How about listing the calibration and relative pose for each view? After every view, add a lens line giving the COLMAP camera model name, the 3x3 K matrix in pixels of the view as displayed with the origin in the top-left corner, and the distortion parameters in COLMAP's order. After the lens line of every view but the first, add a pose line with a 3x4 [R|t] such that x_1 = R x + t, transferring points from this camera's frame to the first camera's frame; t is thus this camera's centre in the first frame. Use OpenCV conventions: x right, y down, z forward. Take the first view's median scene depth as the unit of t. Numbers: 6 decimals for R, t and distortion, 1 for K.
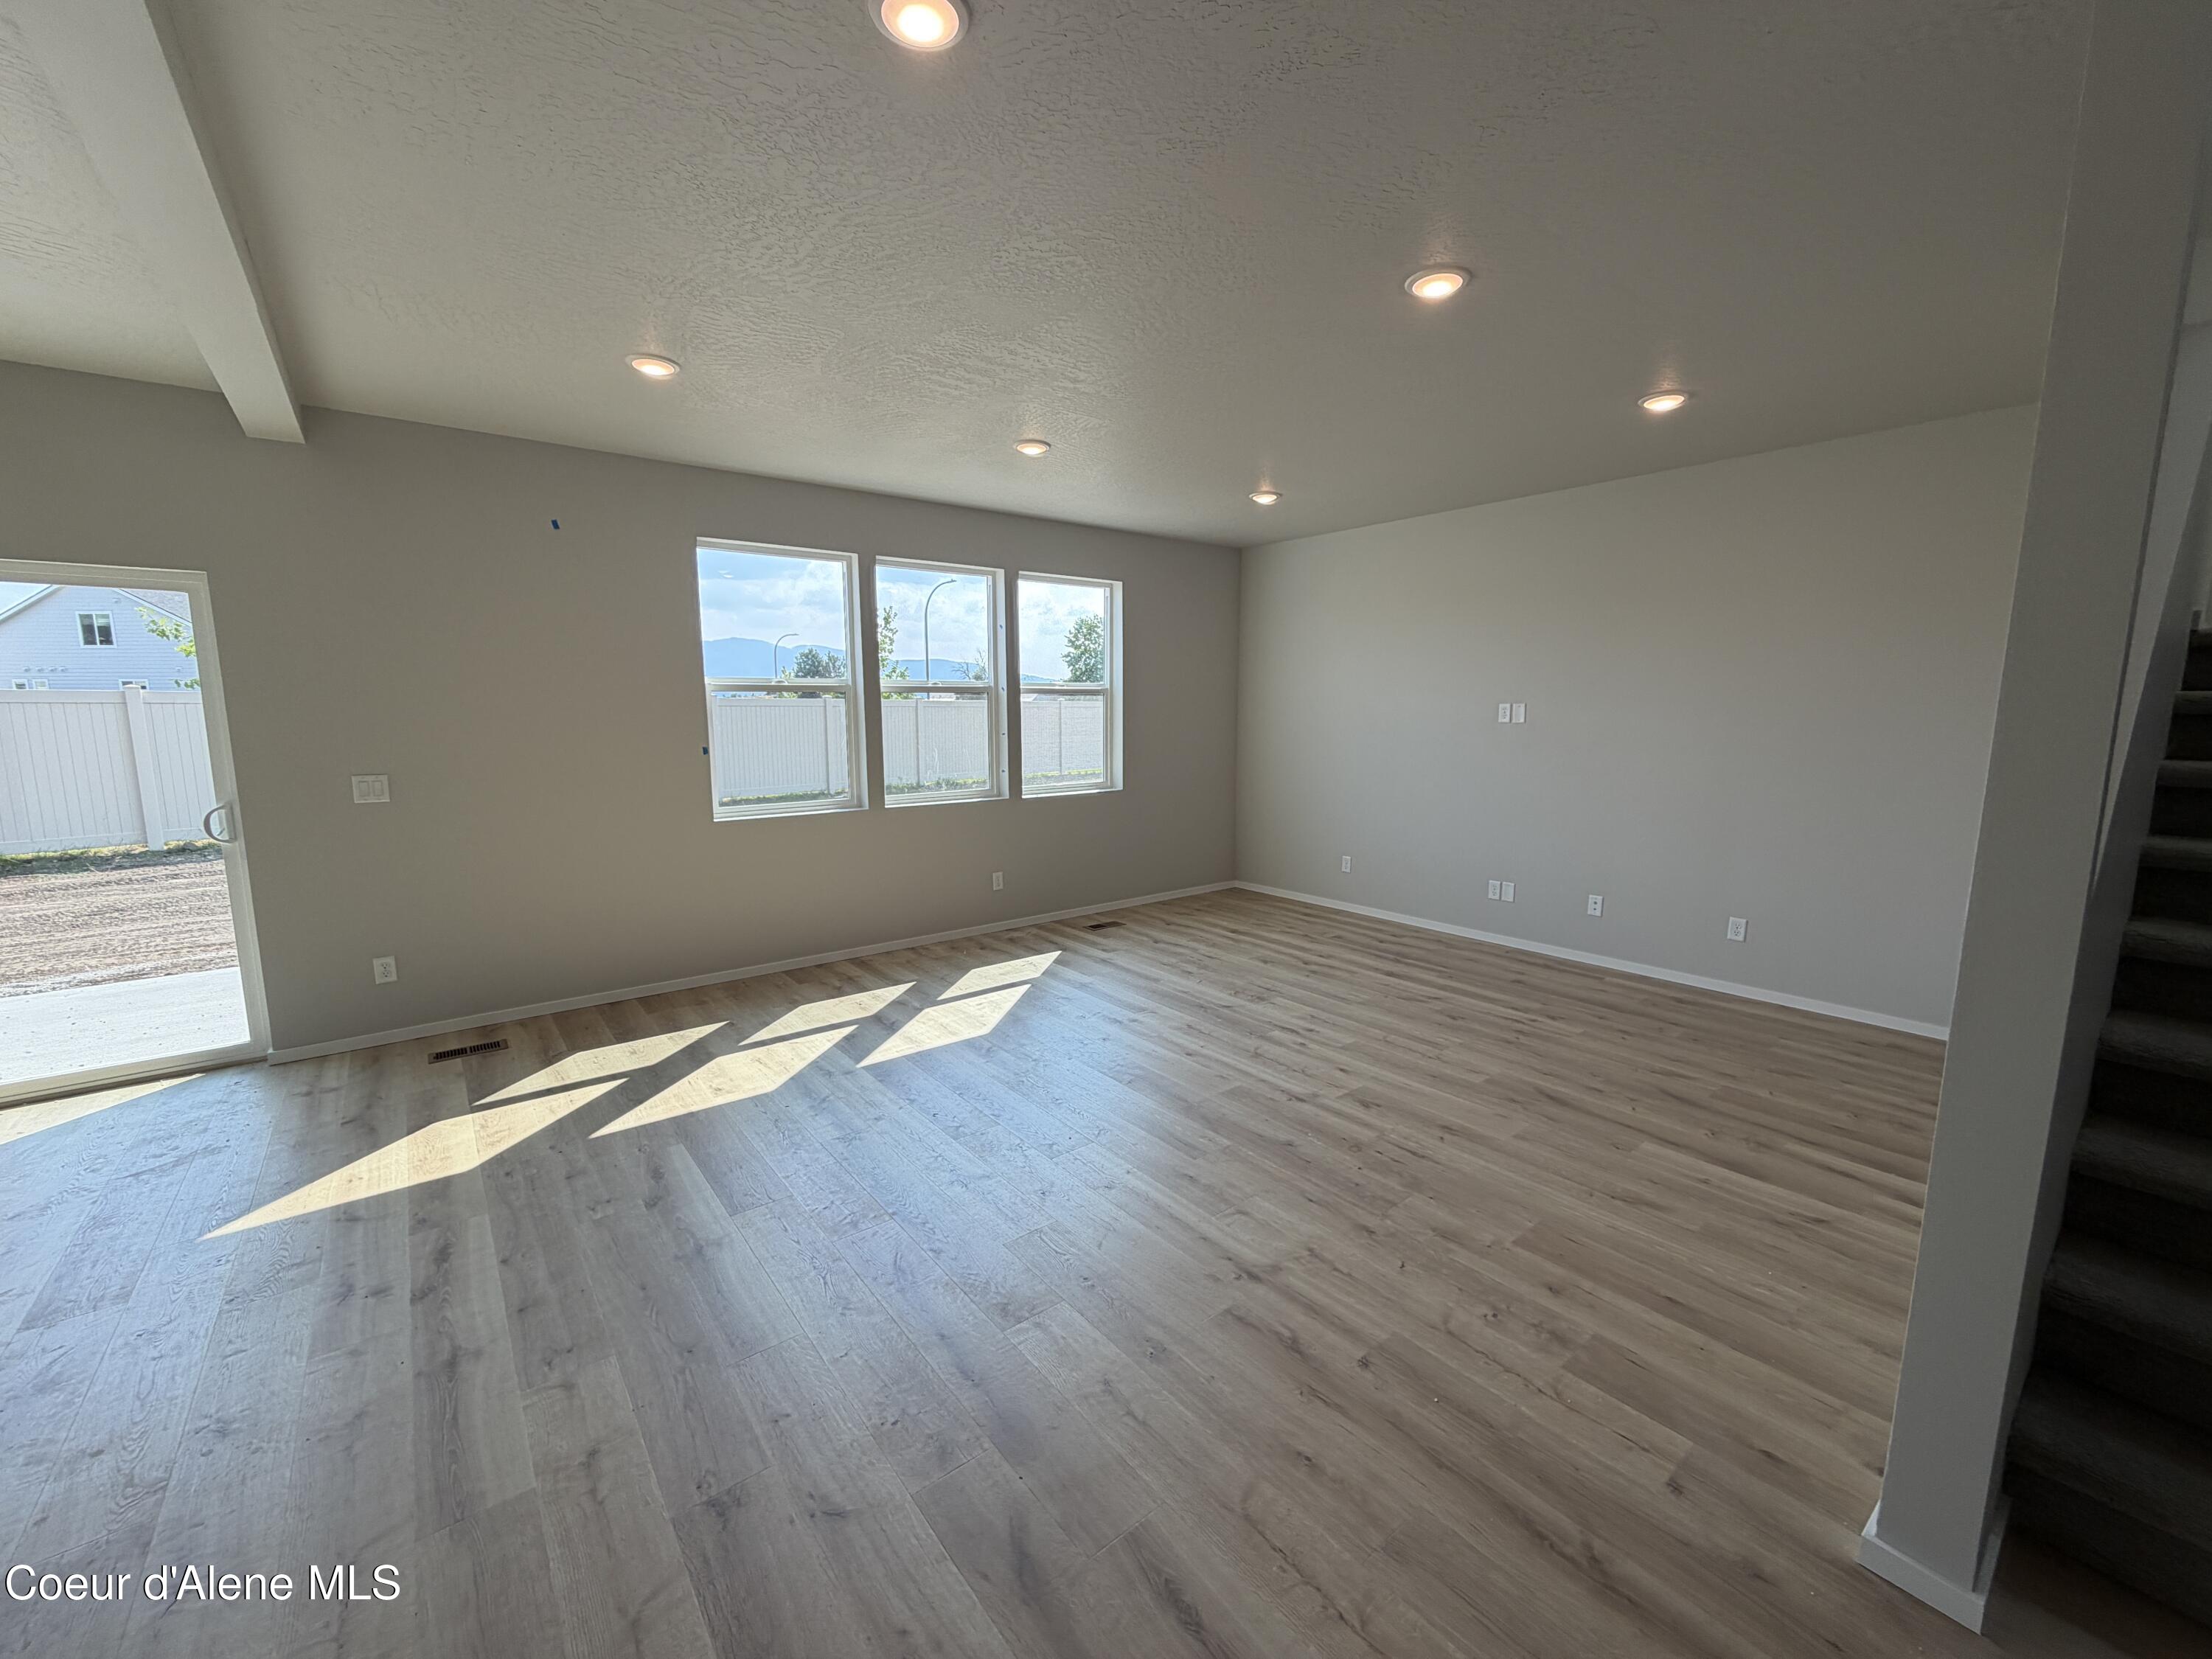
lens RADIAL K [[882.6, 0, 1098.1], [0, 882.6, 823.6], [0, 0, 1]] dist [0.000992, 0.000232]
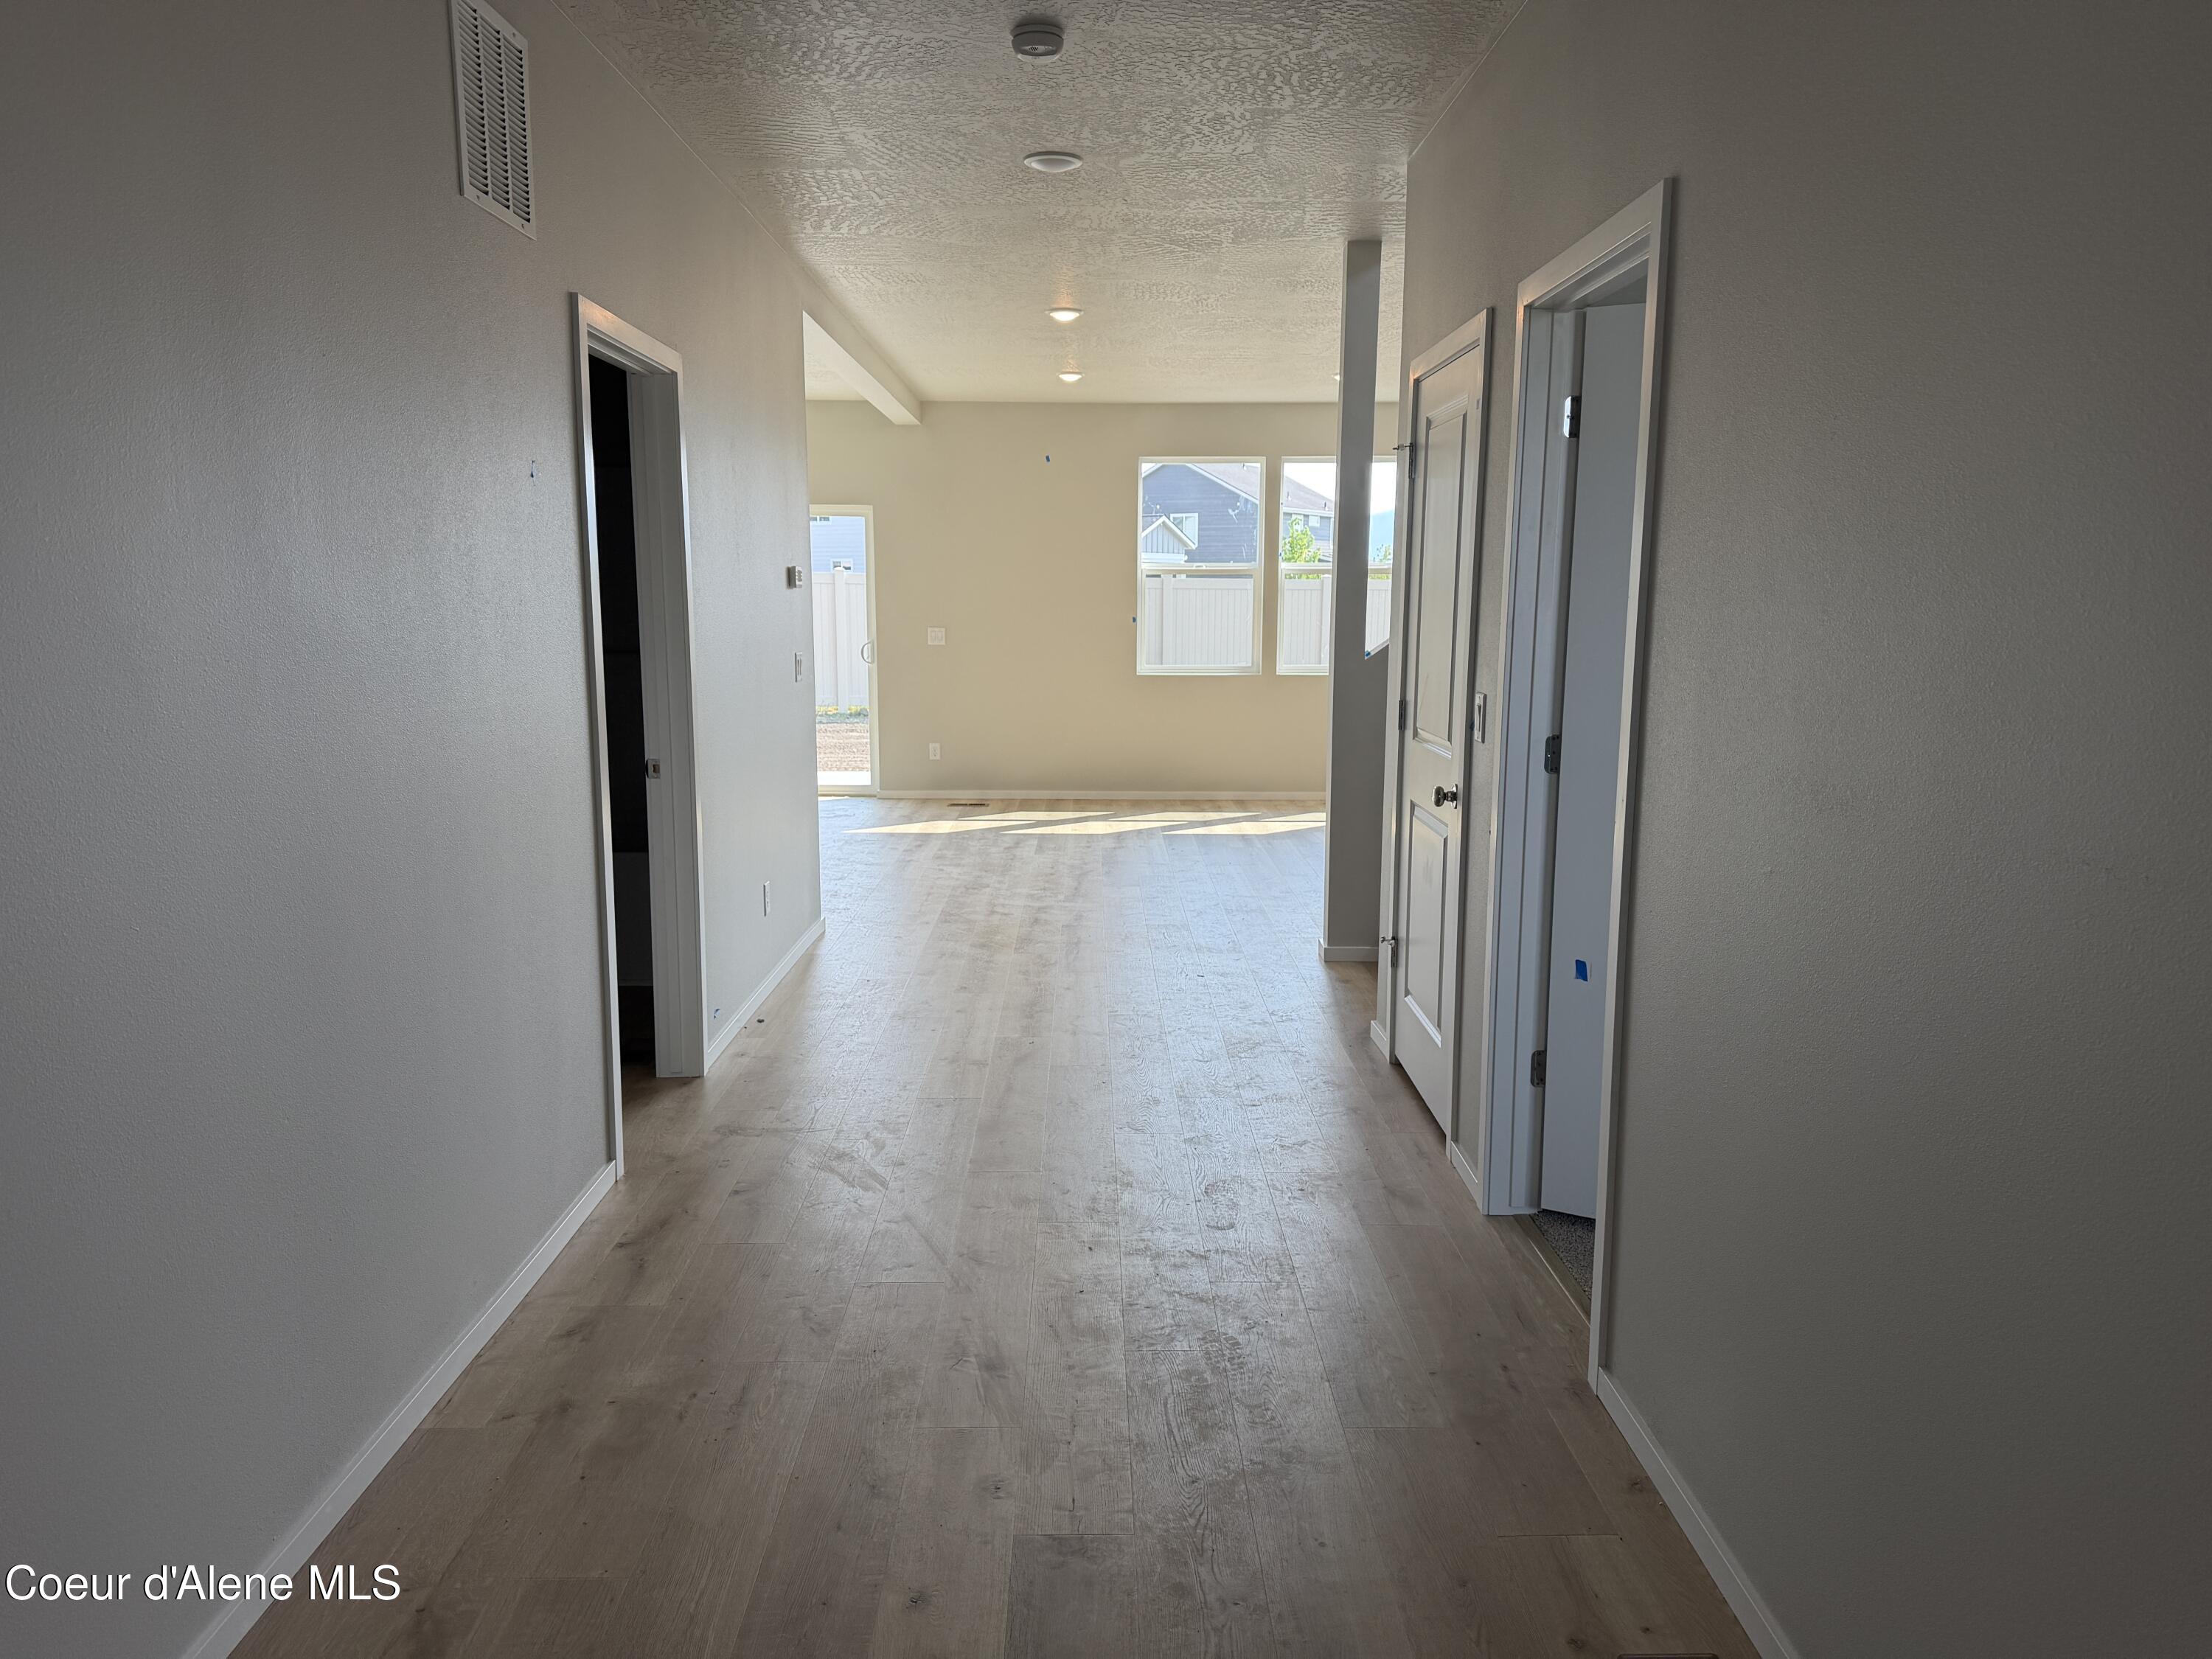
lens RADIAL K [[1551.6, 0, 1108.8], [0, 1551.6, 833.8], [0, 0, 1]] dist [0.002563, 0.000084]
pose [[0.793117, 0.098110, -0.601116, 1.264166], [-0.084285, 0.995125, 0.051212, 0.161585], [0.603210, 0.010048, 0.797519, -1.153856]]
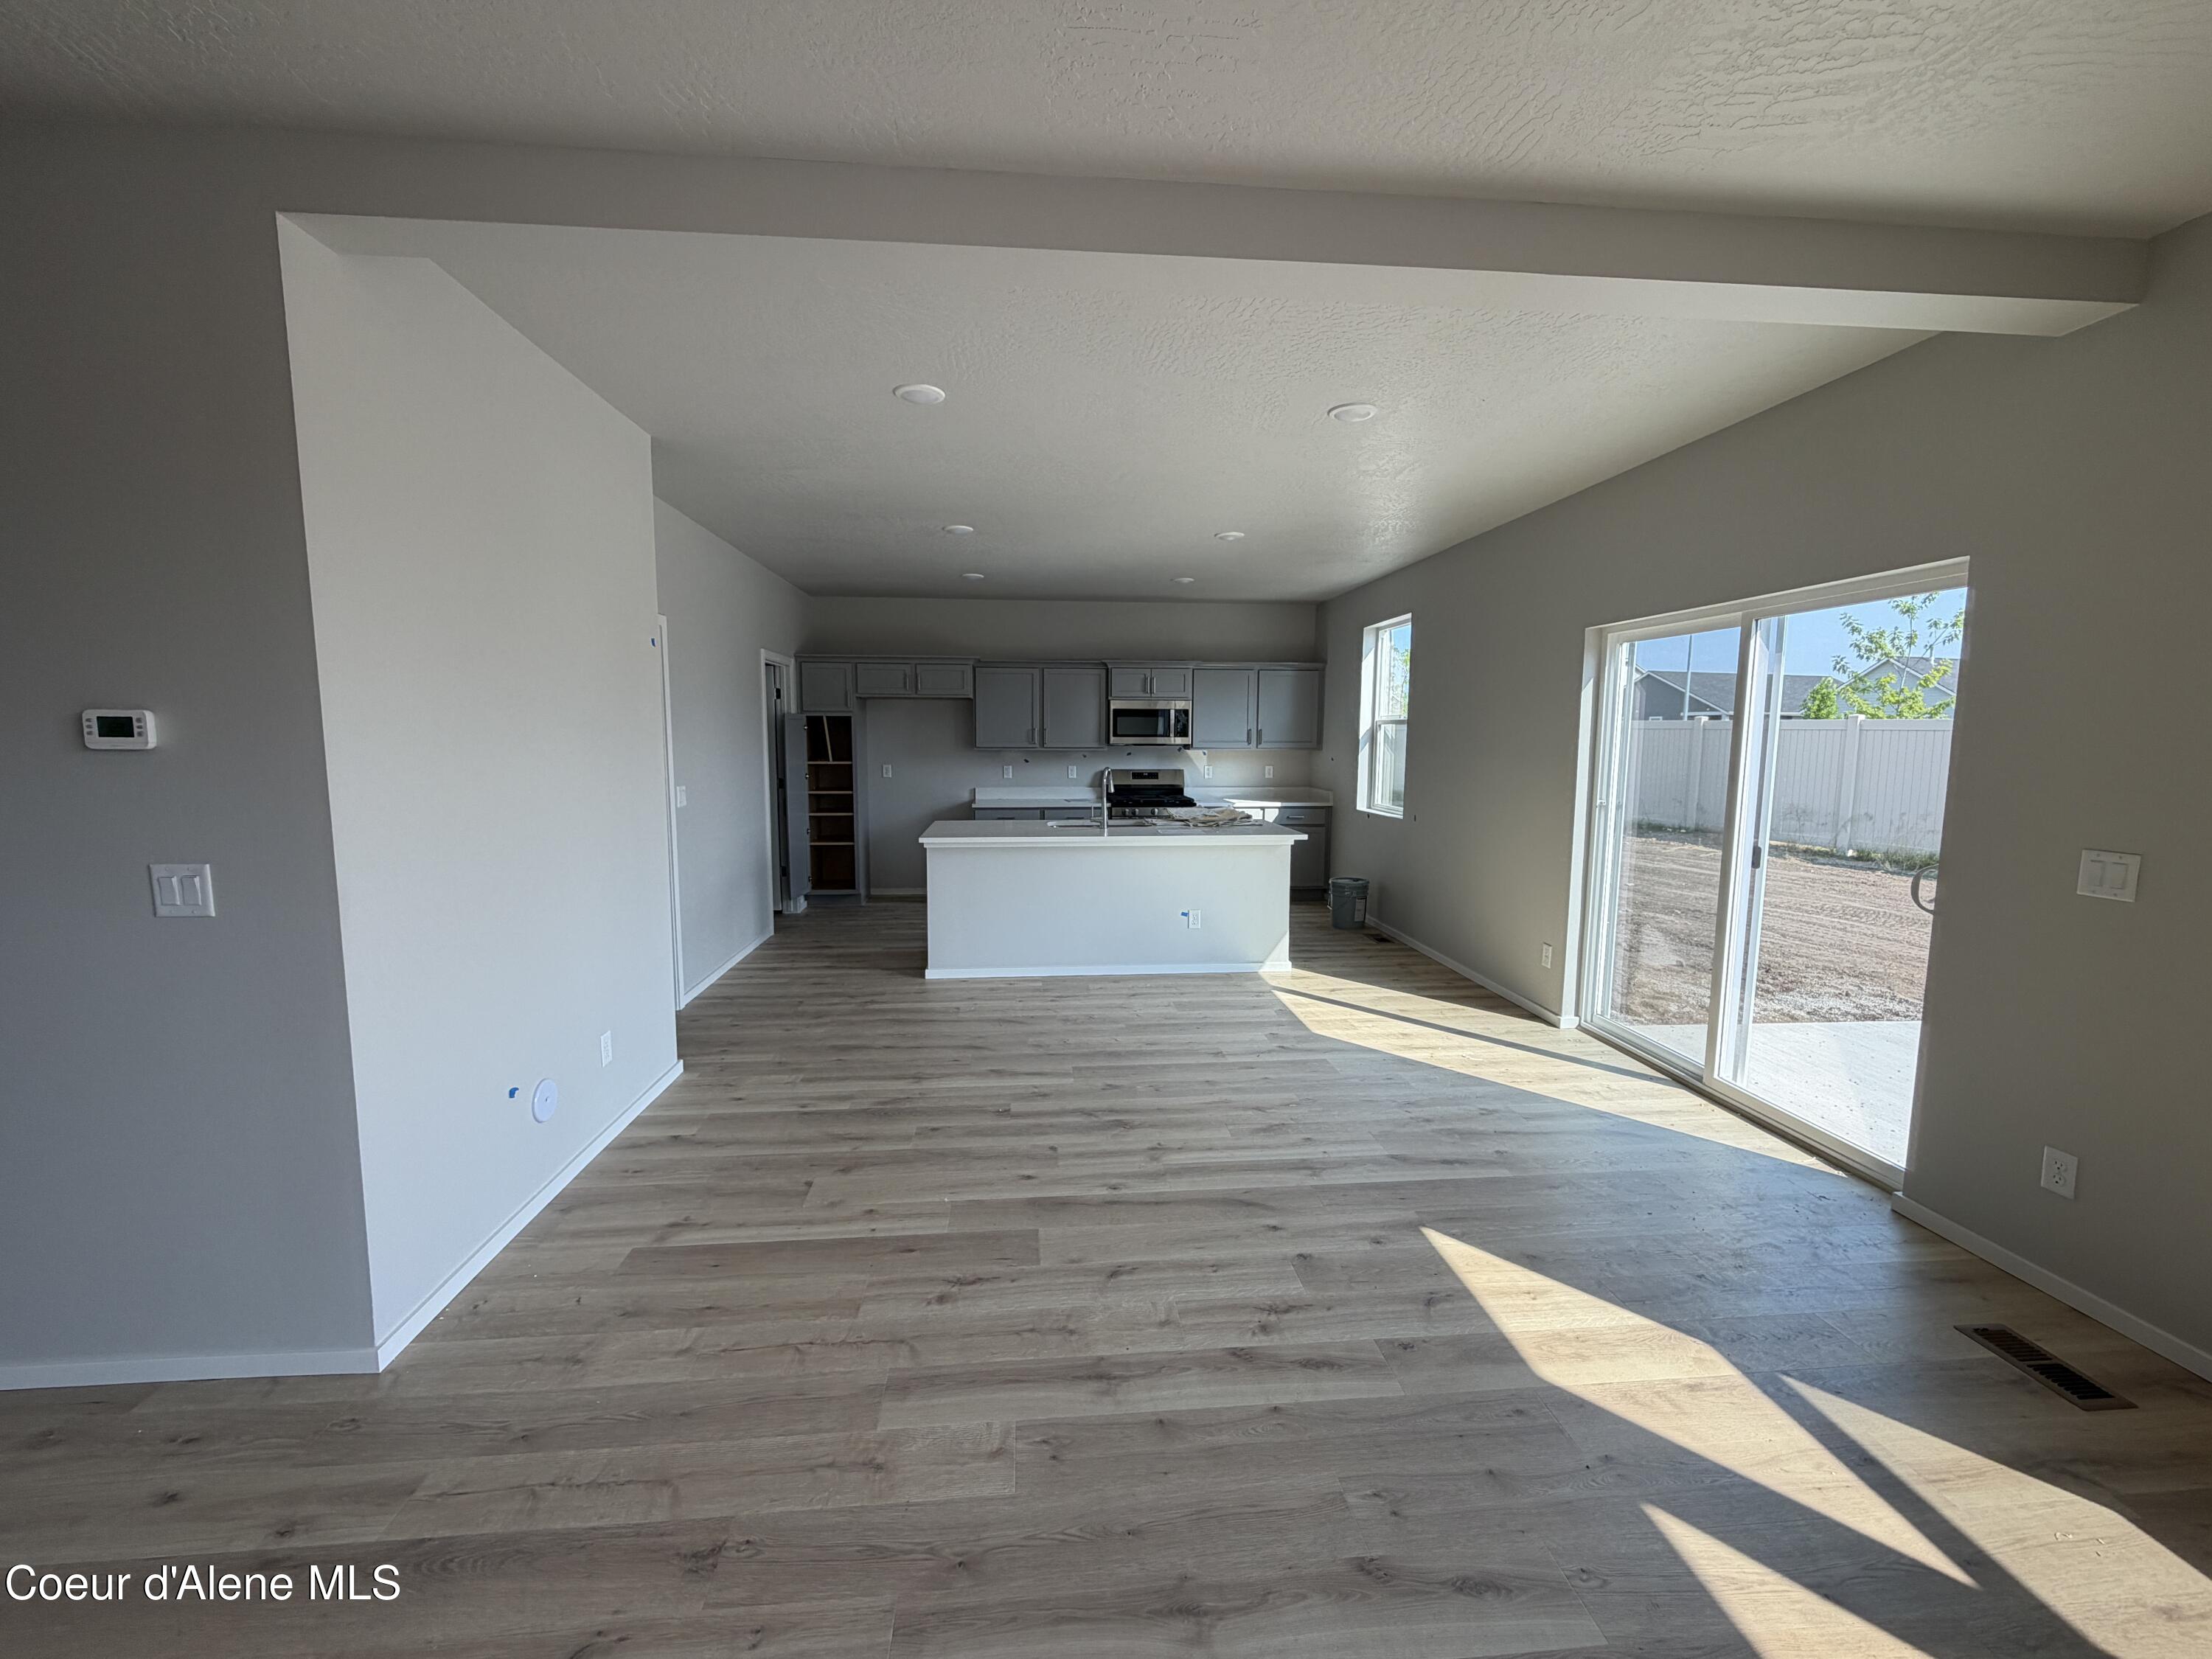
lens RADIAL K [[882.6, 0, 1101.8], [0, 882.6, 824.5], [0, 0, 1]] dist [0.000992, 0.000232]
pose [[-0.544101, 0.082914, -0.834913, 0.035793], [-0.115484, 0.978233, 0.172406, -0.105919], [0.831034, 0.190226, -0.522682, 0.815146]]
